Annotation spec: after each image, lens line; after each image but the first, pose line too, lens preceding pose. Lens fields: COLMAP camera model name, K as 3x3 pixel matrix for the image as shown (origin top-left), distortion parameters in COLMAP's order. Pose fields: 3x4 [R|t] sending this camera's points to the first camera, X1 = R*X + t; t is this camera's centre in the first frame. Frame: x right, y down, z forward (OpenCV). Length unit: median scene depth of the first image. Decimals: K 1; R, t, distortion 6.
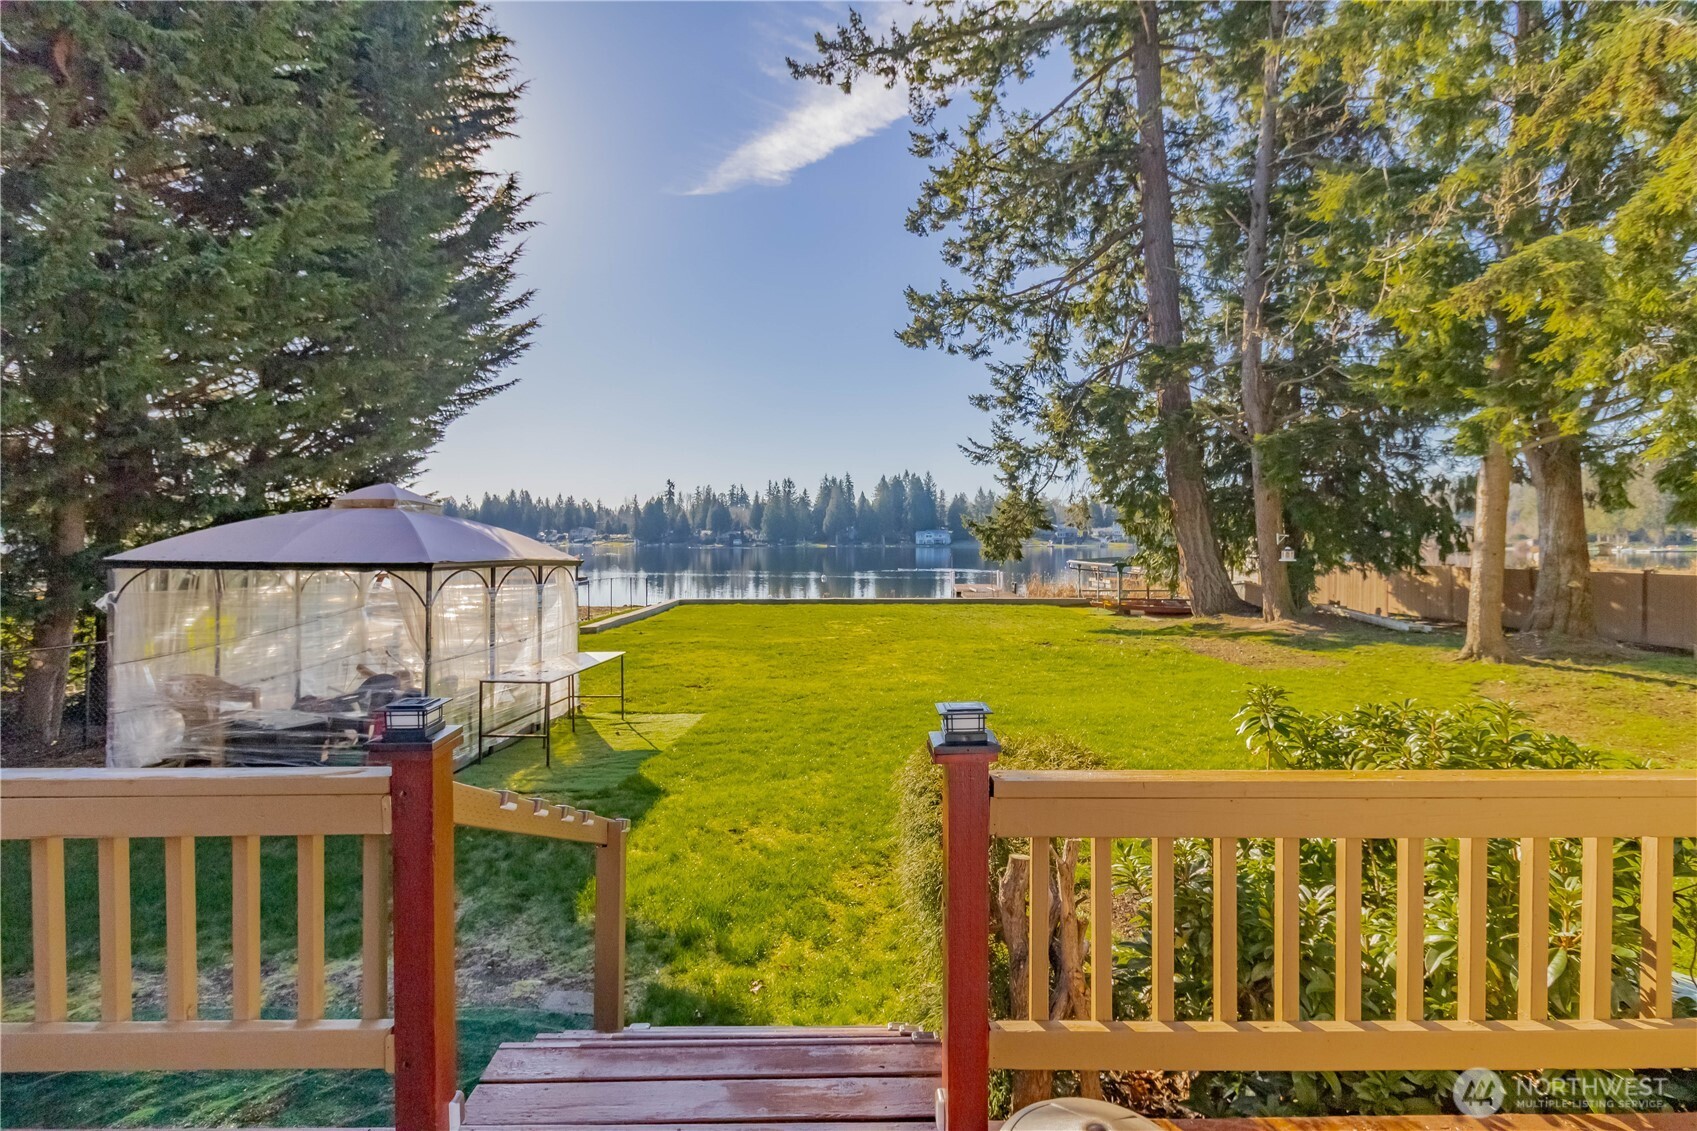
lens RADIAL K [[802.2, 0, 876.1], [0, 802.2, 556.4], [0, 0, 1]] dist [0.015020, 0.000521]
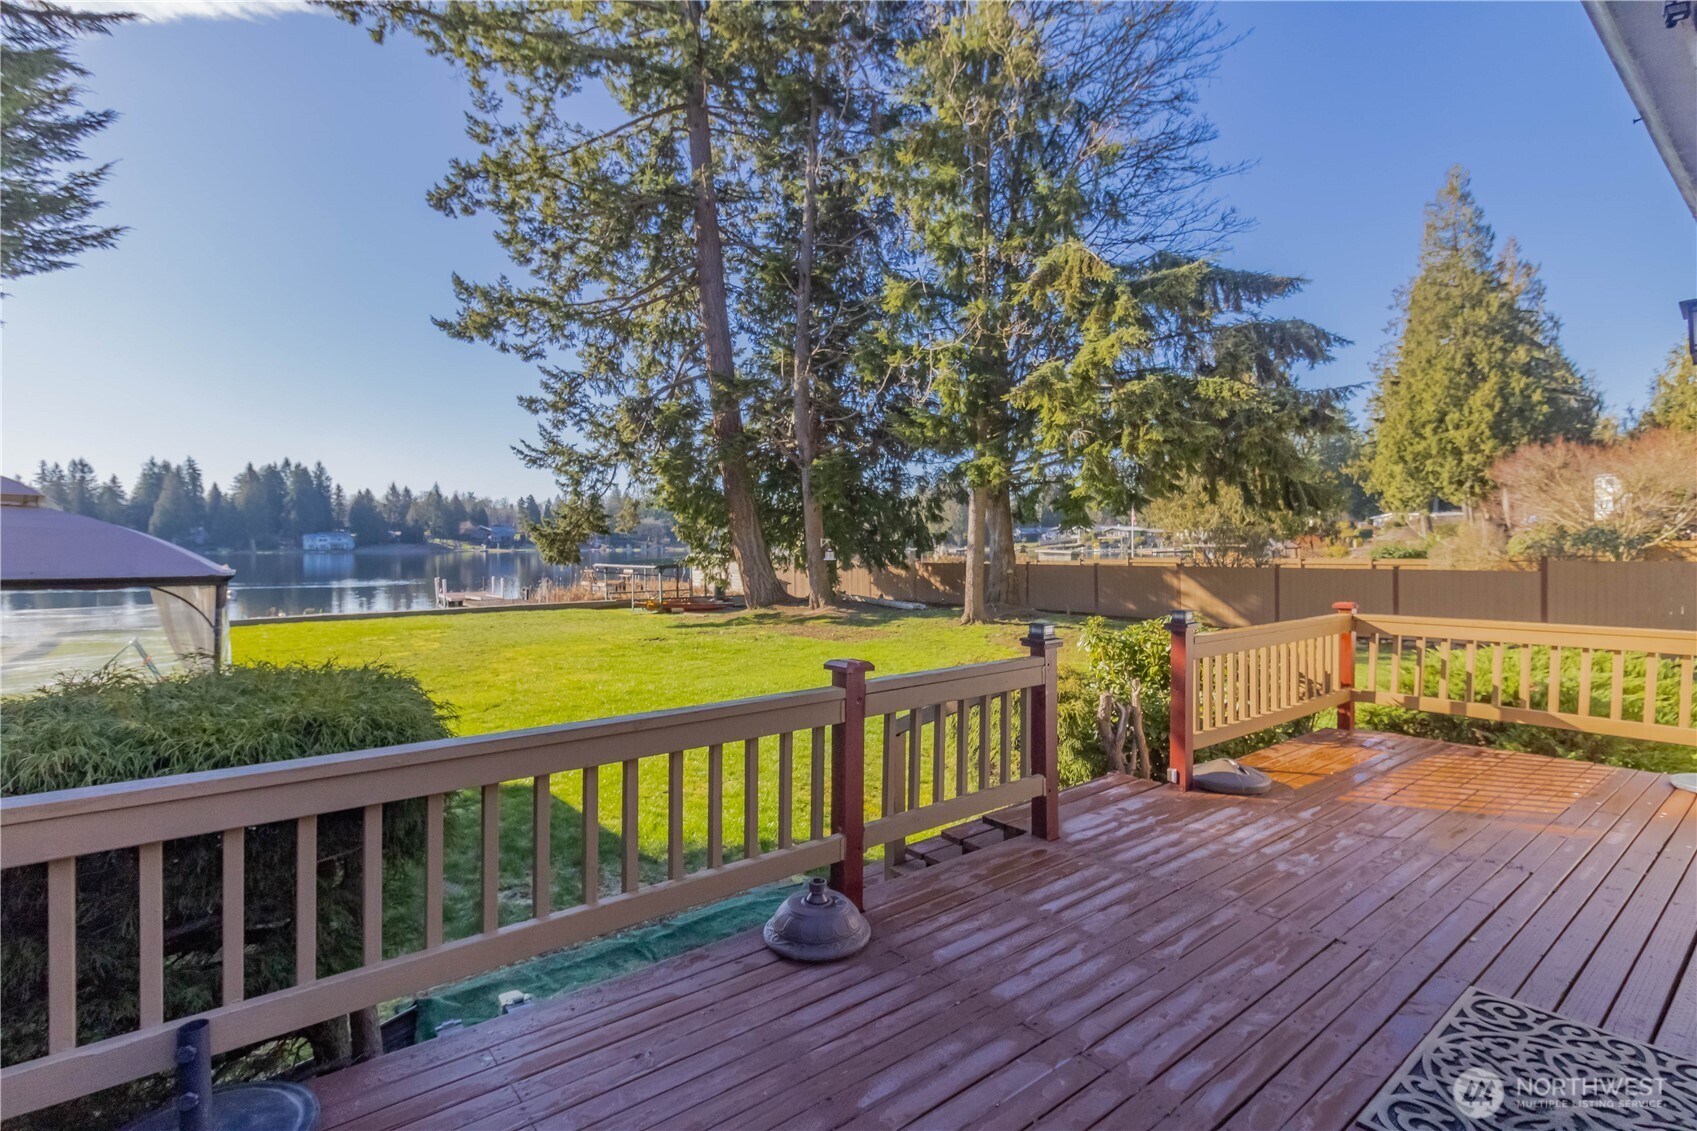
lens RADIAL K [[802.2, 0, 861.5], [0, 802.2, 556.3], [0, 0, 1]] dist [0.015020, 0.000521]
pose [[0.793434, -0.015362, 0.608462, -0.167071], [0.017807, 0.999839, 0.002023, -0.001231], [-0.608395, 0.009230, 0.793580, -0.027537]]
